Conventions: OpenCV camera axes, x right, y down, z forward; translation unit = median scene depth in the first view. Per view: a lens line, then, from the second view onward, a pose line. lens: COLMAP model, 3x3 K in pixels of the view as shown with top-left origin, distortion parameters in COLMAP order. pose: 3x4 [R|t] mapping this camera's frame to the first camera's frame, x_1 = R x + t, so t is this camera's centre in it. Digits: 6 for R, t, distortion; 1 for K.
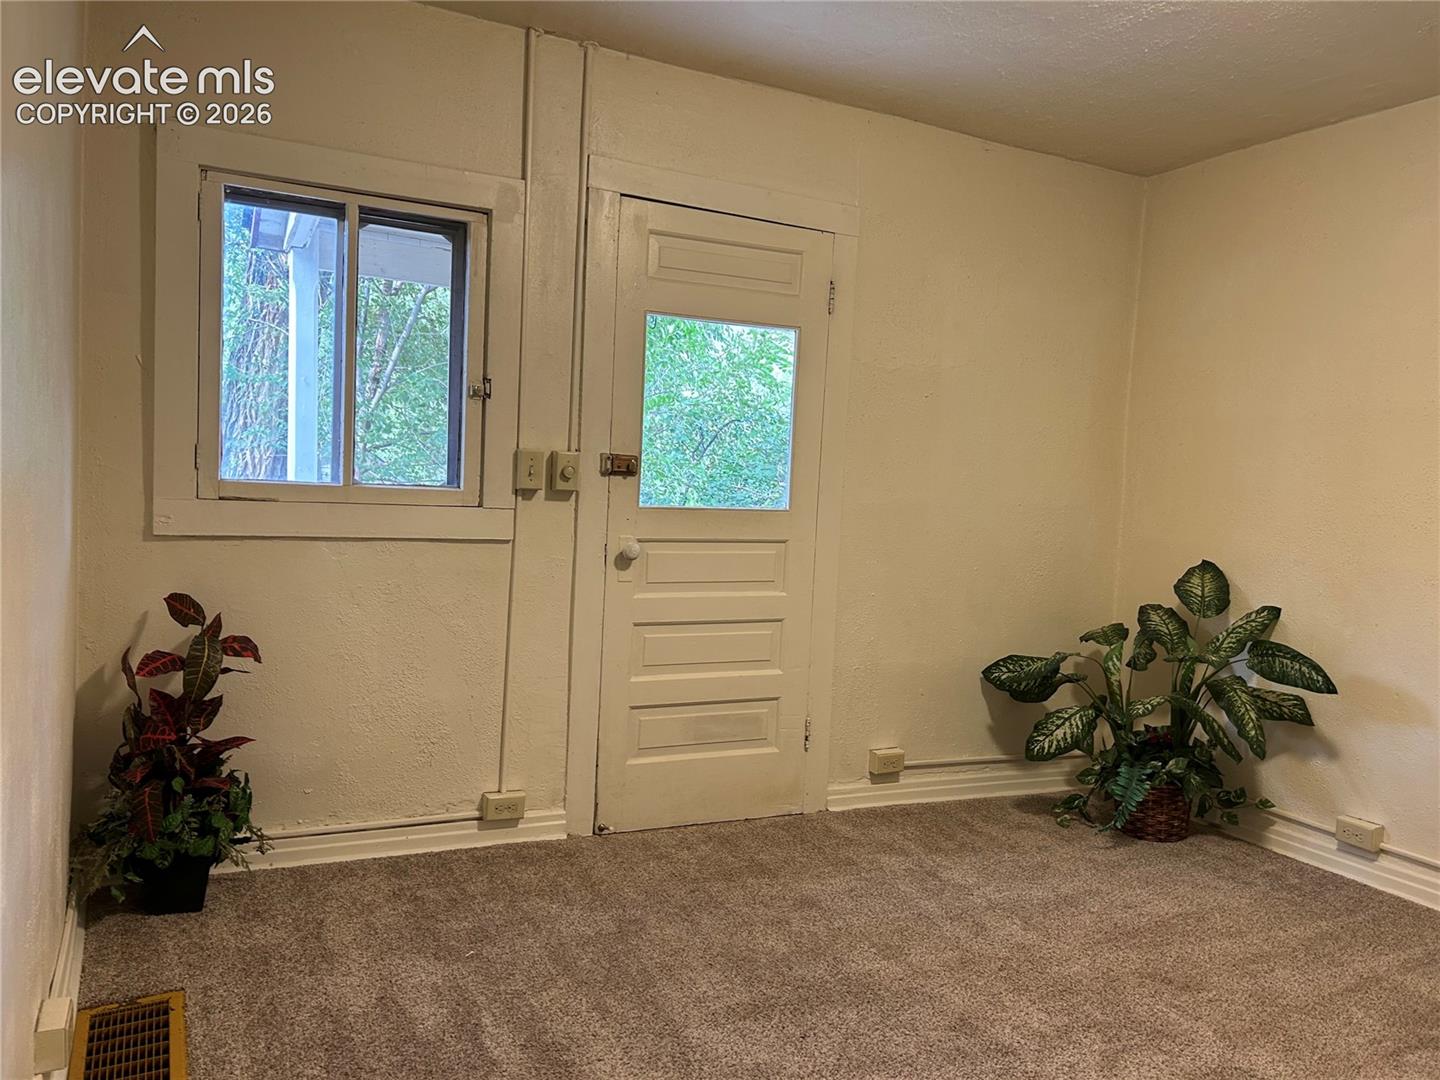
lens RADIAL K [[1097.0, 0, 718.1], [0, 1097.0, 549.2], [0, 0, 1]] dist [0.078164, -0.077988]
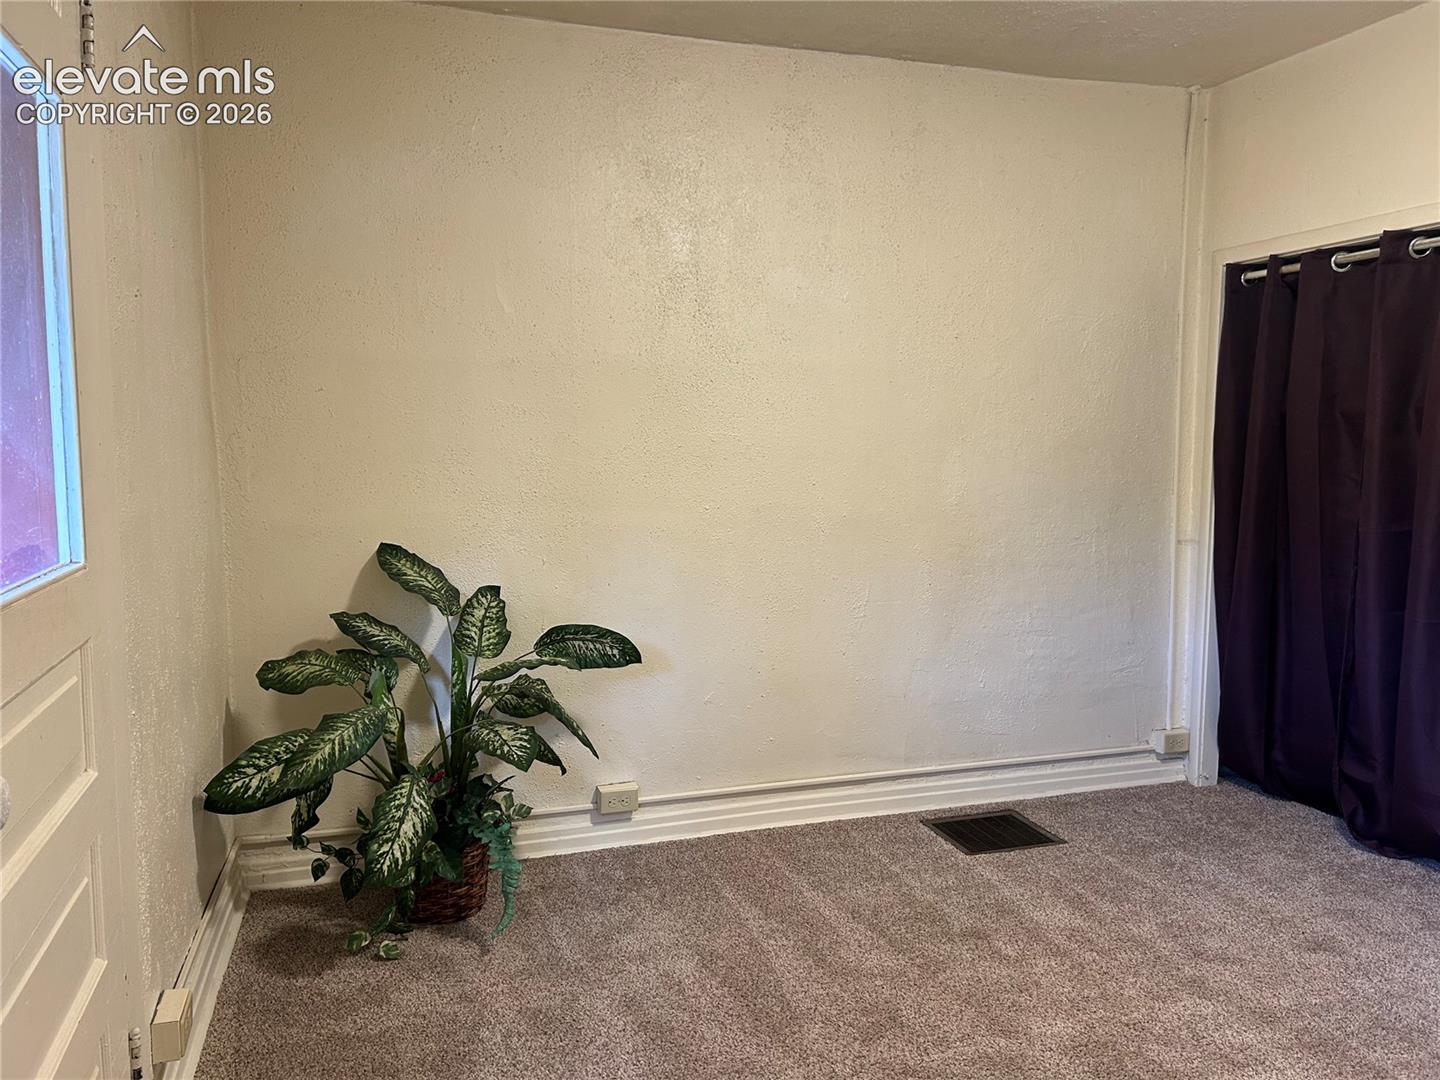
lens RADIAL K [[1097.0, 0, 718.1], [0, 1097.0, 549.2], [0, 0, 1]] dist [0.078164, -0.077988]
pose [[0.154074, -0.150865, 0.976474, -0.295664], [0.074828, 0.987218, 0.140718, -0.082347], [-0.985222, 0.051387, 0.163394, 0.698594]]
